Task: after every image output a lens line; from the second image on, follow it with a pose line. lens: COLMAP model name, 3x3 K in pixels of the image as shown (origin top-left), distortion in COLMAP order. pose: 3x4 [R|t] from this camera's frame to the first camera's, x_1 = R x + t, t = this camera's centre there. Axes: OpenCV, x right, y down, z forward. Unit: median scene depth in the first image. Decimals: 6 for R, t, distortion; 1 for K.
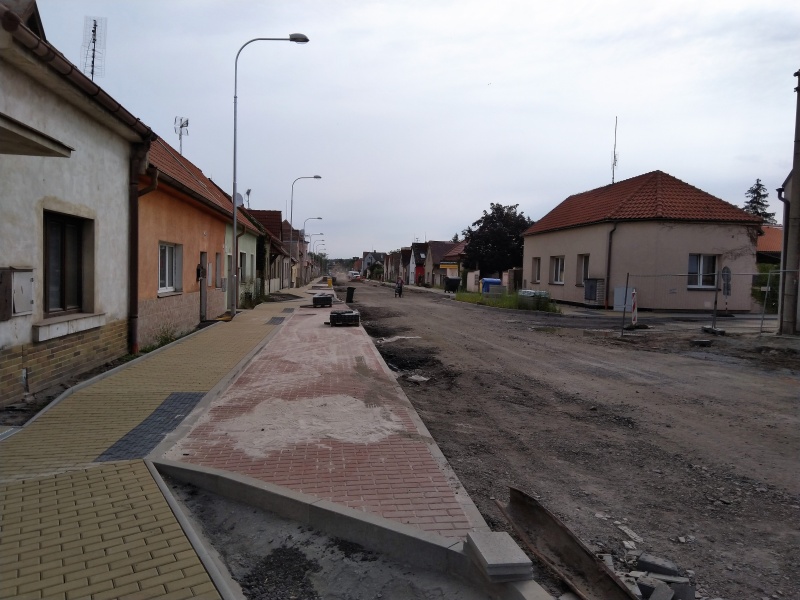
lens RADIAL K [[570.9, 0, 400.0], [0, 570.9, 300.0], [0, 0, 1]] dist [0.057552, -0.133080]
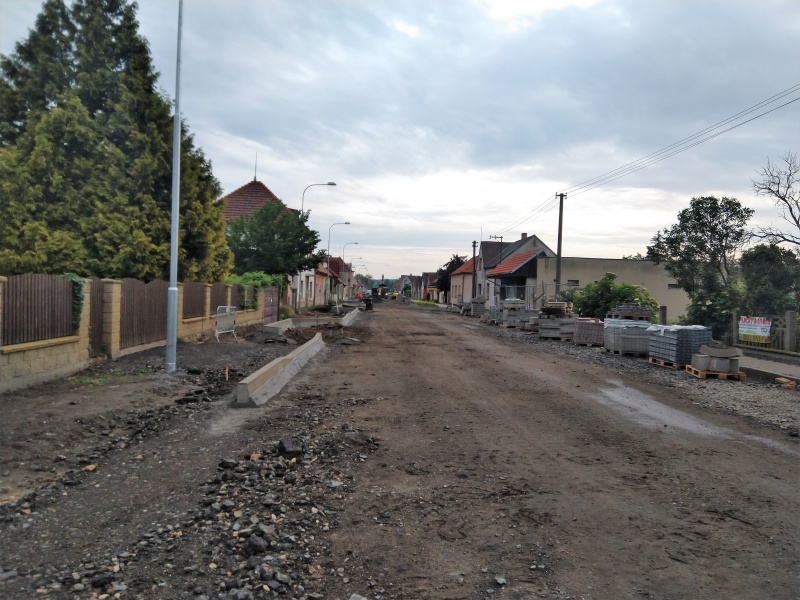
lens RADIAL K [[570.9, 0, 400.0], [0, 570.9, 300.0], [0, 0, 1]] dist [0.057552, -0.133080]
pose [[0.996271, 0.012457, -0.085380, 0.342450], [-0.015462, 0.999281, -0.034629, 0.092230], [0.084887, 0.035820, 0.995747, -1.864360]]
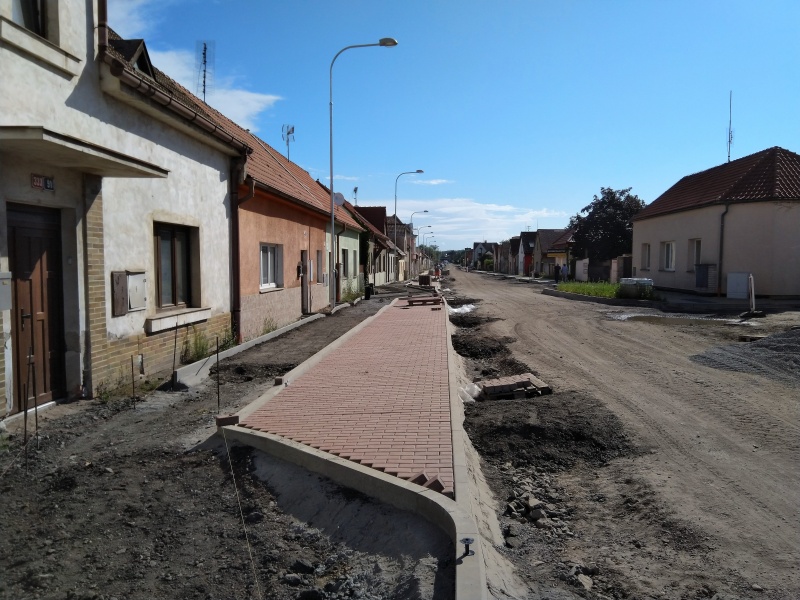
lens RADIAL K [[570.9, 0, 400.0], [0, 570.9, 300.0], [0, 0, 1]] dist [0.057552, -0.133080]
pose [[0.980460, -0.014244, -0.196201, 0.034850], [0.017225, 0.999761, 0.013497, -0.000524], [0.195961, -0.016613, 0.980471, -0.022773]]
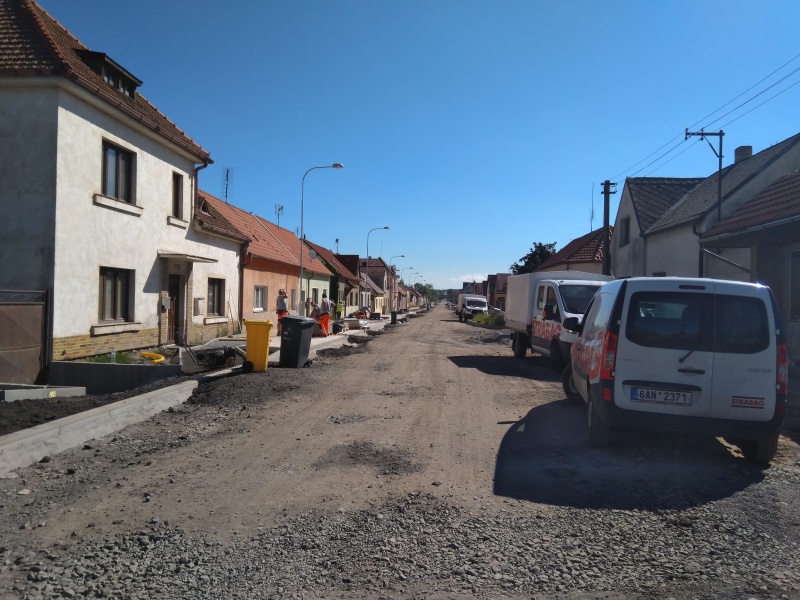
lens RADIAL K [[570.9, 0, 400.0], [0, 570.9, 300.0], [0, 0, 1]] dist [0.057552, -0.133080]
pose [[0.980260, -0.007579, -0.197568, 0.275480], [-0.002733, 0.998650, -0.051871, 0.030906], [0.197695, 0.051387, 0.978916, -0.503587]]
